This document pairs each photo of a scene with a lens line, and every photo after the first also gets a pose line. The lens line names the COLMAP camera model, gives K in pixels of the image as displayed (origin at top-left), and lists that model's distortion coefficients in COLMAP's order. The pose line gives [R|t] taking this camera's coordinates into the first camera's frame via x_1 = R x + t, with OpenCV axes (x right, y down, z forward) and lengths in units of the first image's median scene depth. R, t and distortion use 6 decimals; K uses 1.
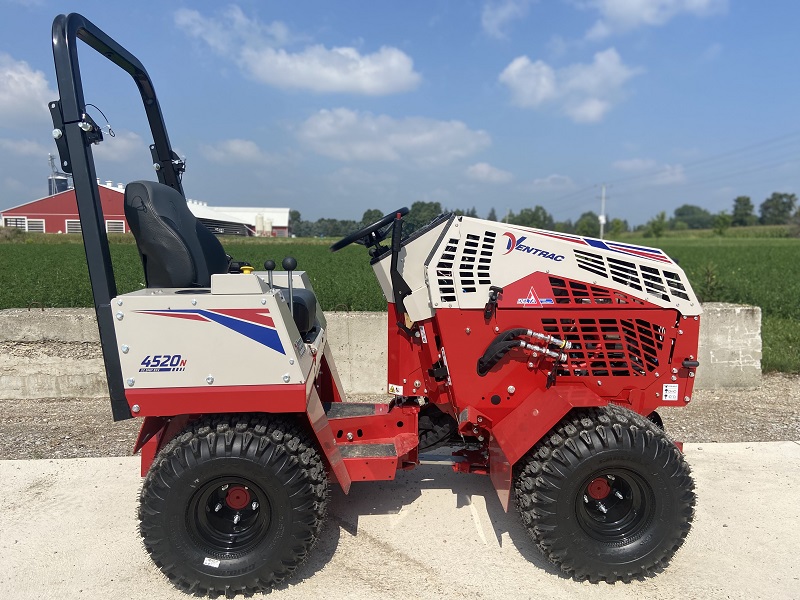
lens RADIAL K [[603.9, 0, 399.1], [0, 603.9, 300.2], [0, 0, 1]] dist [0.079482, -0.043852]
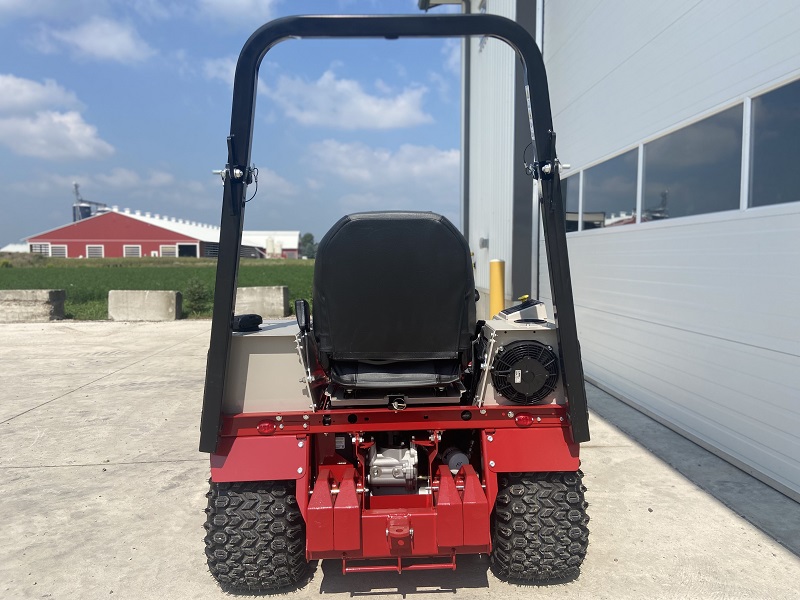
lens RADIAL K [[603.9, 0, 404.6], [0, 603.9, 298.8], [0, 0, 1]] dist [0.079482, -0.043852]
pose [[0.999676, -0.008149, -0.024101, 2.591108], [0.007281, 0.999329, -0.035891, 0.358356], [0.024378, 0.035704, 0.999065, -3.612174]]
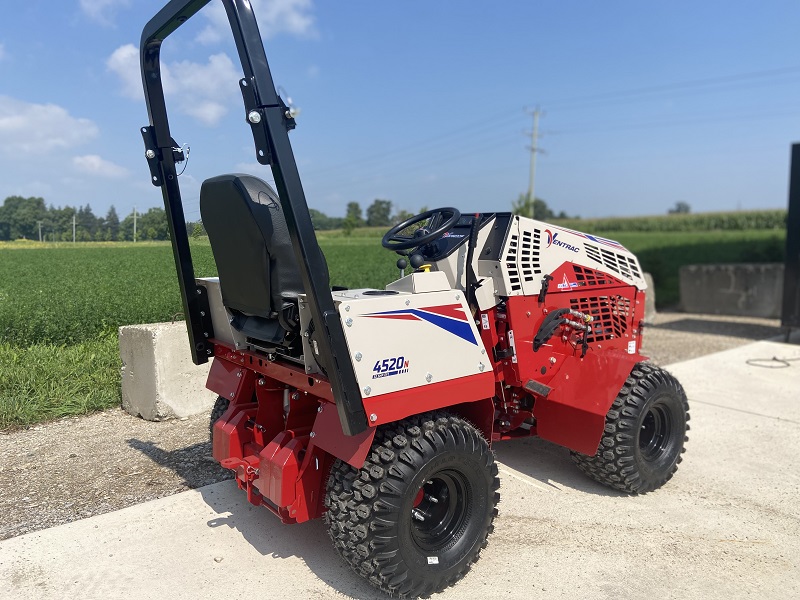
lens RADIAL K [[603.9, 0, 397.7], [0, 603.9, 298.9], [0, 0, 1]] dist [0.079482, -0.043852]
pose [[0.835470, -0.067996, 0.545313, -0.727911], [0.069737, 0.997411, 0.017524, -0.016370], [-0.545093, 0.023388, 0.838049, 0.154889]]
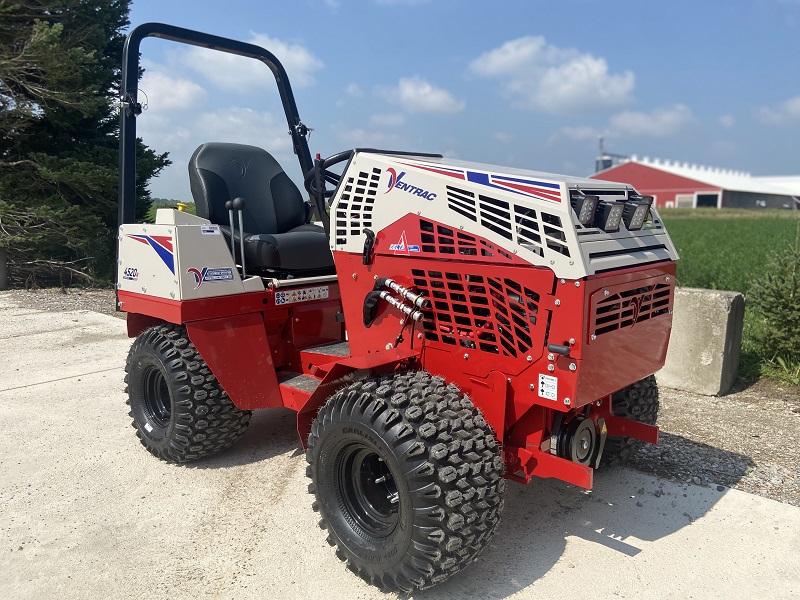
lens RADIAL K [[603.9, 0, 403.8], [0, 603.9, 297.1], [0, 0, 1]] dist [0.079482, -0.043852]
pose [[0.685395, 0.100951, -0.721139, 0.836535], [-0.075644, 0.994856, 0.067373, 0.013432], [0.724231, 0.008372, 0.689506, 0.407890]]
